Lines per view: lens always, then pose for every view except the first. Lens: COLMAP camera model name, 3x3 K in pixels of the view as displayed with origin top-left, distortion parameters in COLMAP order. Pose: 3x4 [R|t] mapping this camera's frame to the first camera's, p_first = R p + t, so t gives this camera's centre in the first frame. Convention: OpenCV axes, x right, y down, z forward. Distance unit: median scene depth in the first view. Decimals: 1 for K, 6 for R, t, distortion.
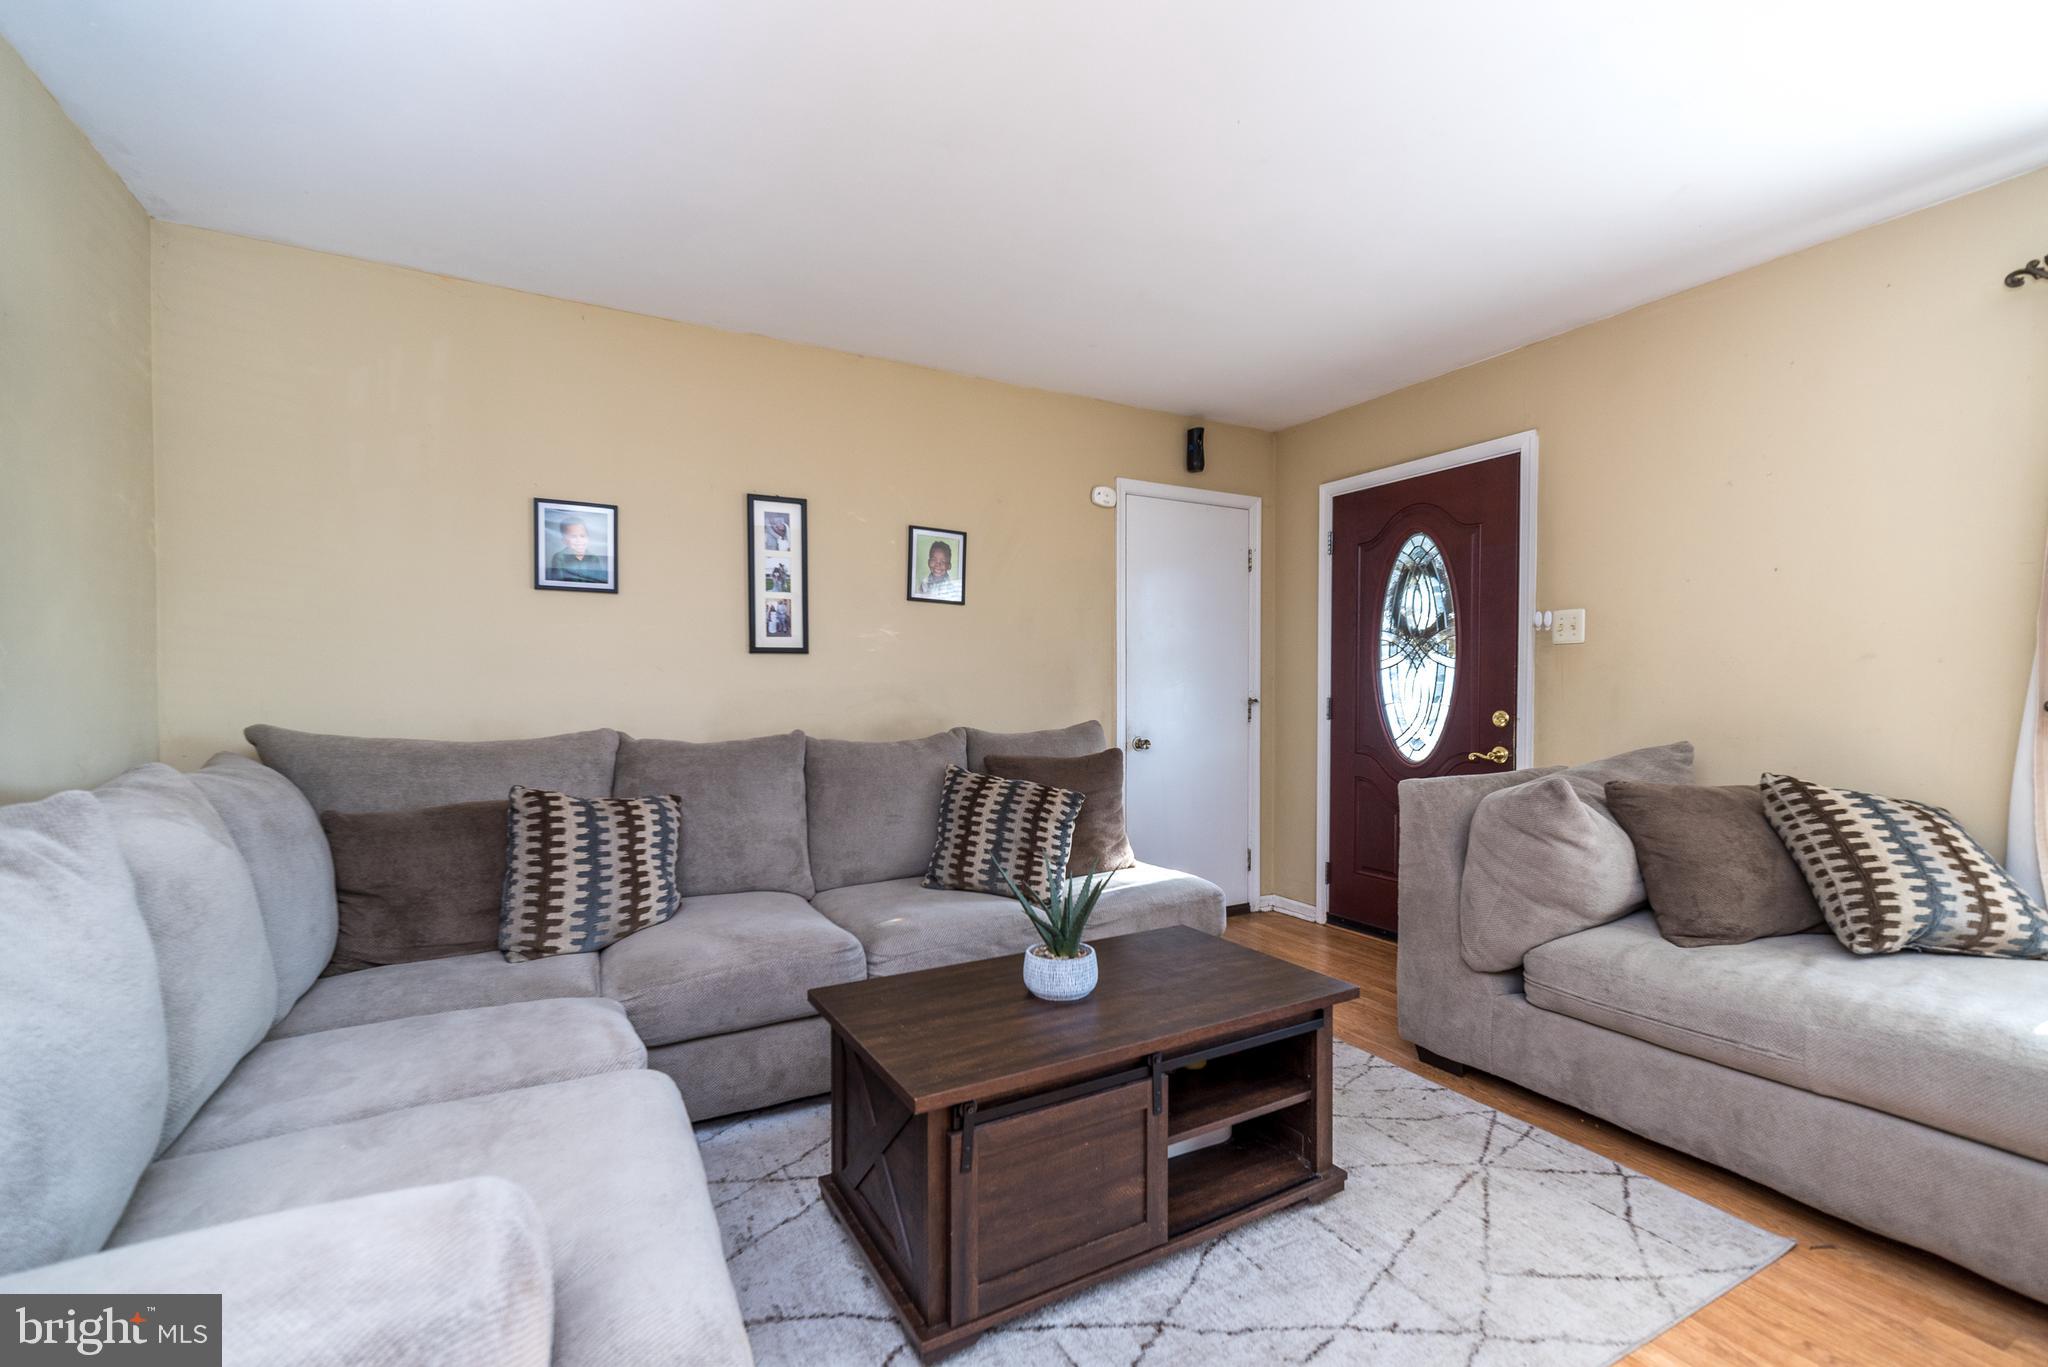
lens RADIAL K [[899.6, 0, 1024.0], [0, 899.6, 683.5], [0, 0, 1]] dist [-0.000372, 0.007328]
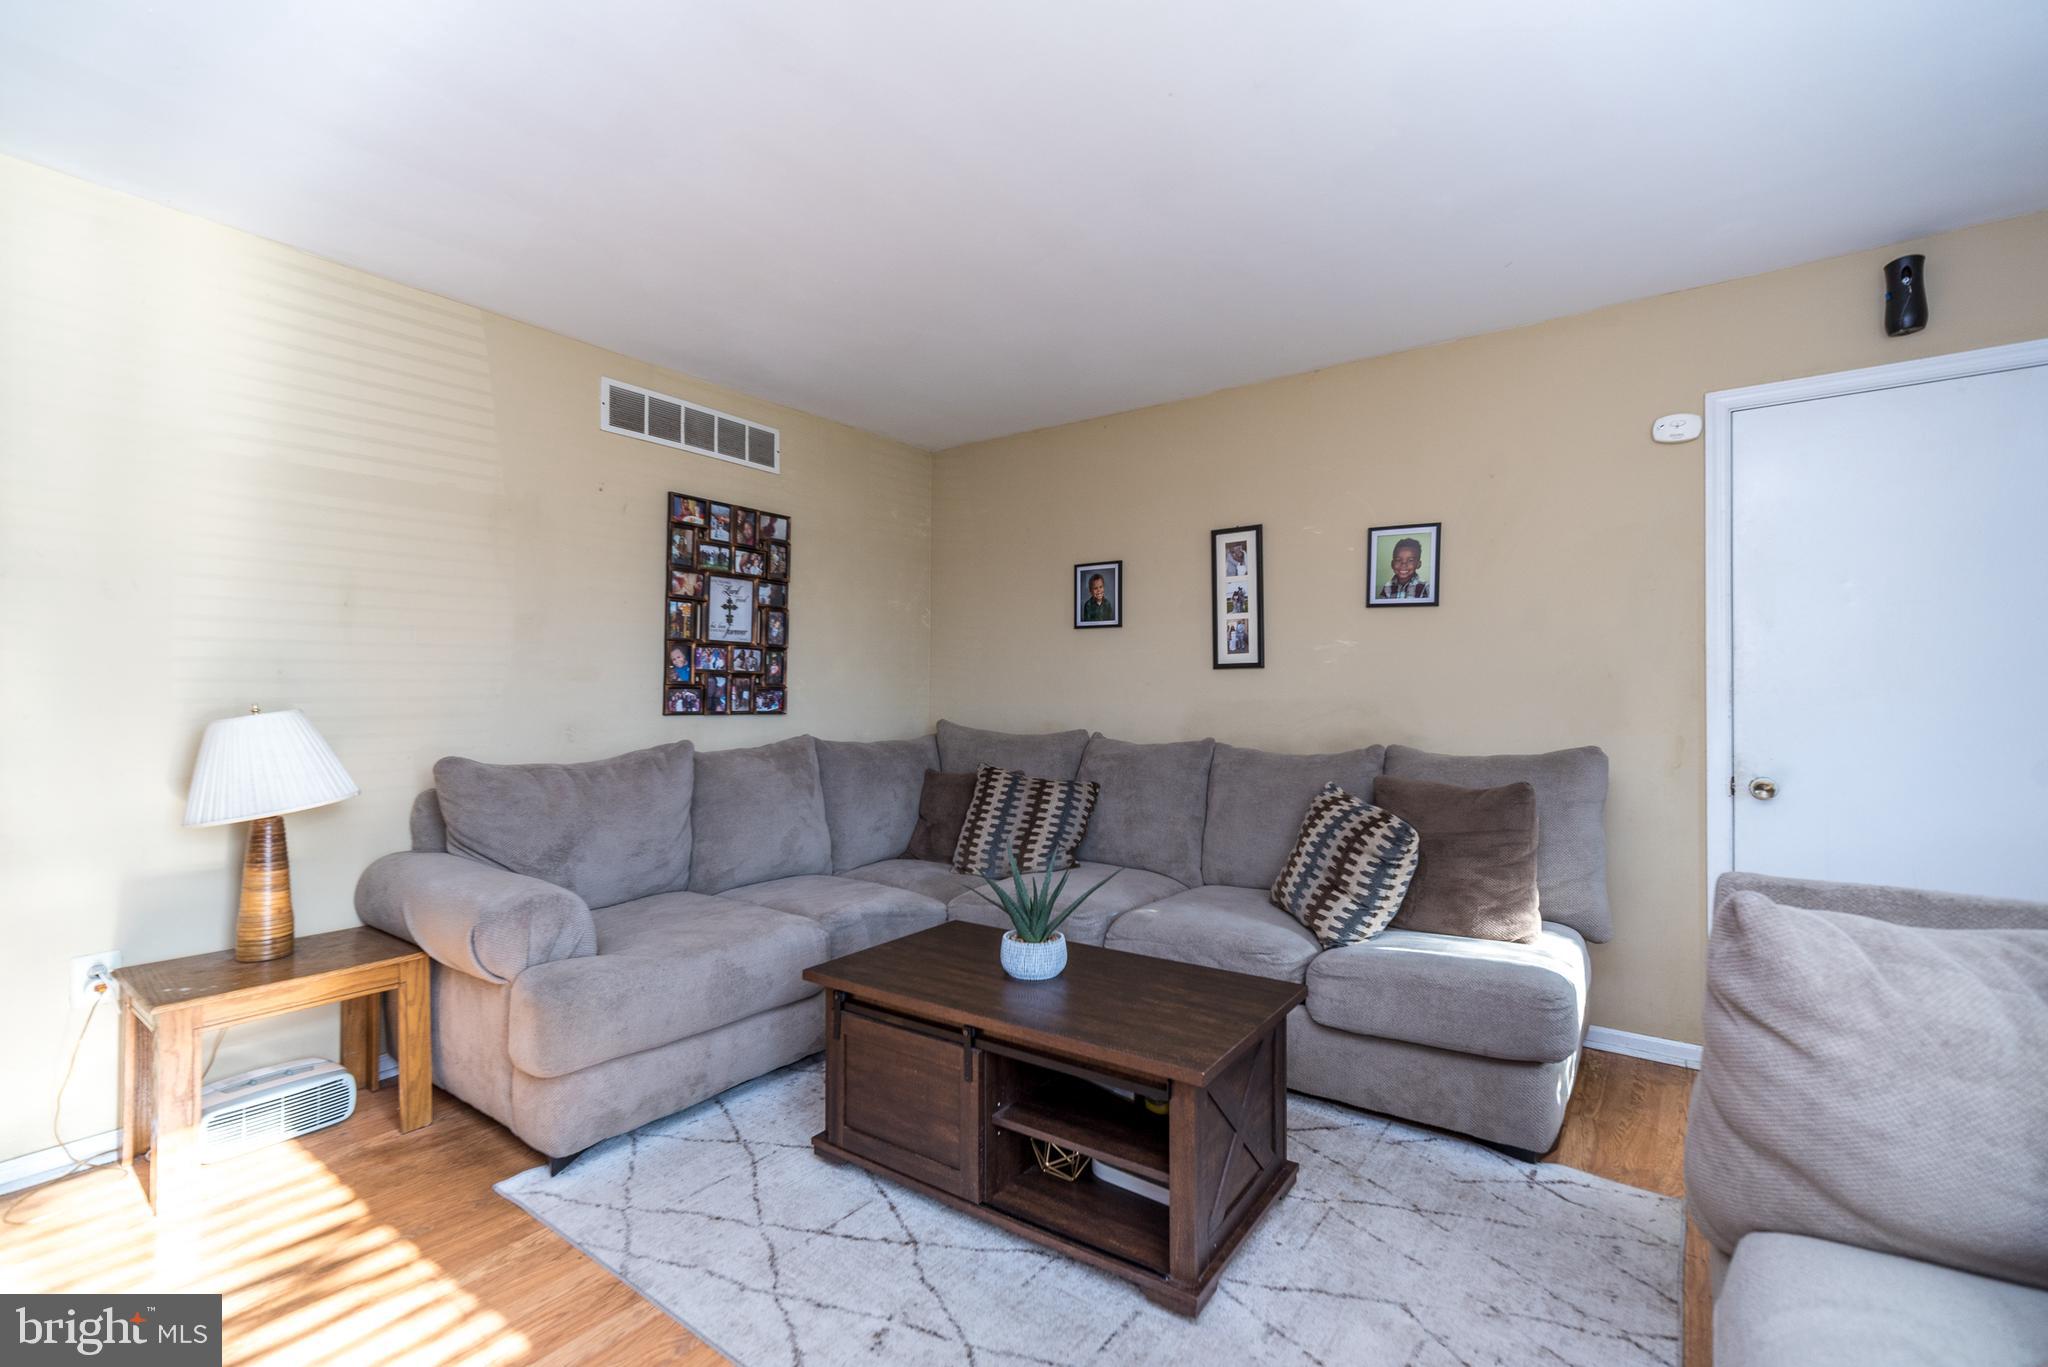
lens RADIAL K [[894.4, 0, 1017.1], [0, 894.4, 671.3], [0, 0, 1]] dist [0.002013, 0.006913]
pose [[0.415271, -0.023108, -0.909404, 0.661398], [0.003115, 0.999708, -0.023980, -0.005008], [0.909692, 0.007126, 0.415222, 0.321502]]
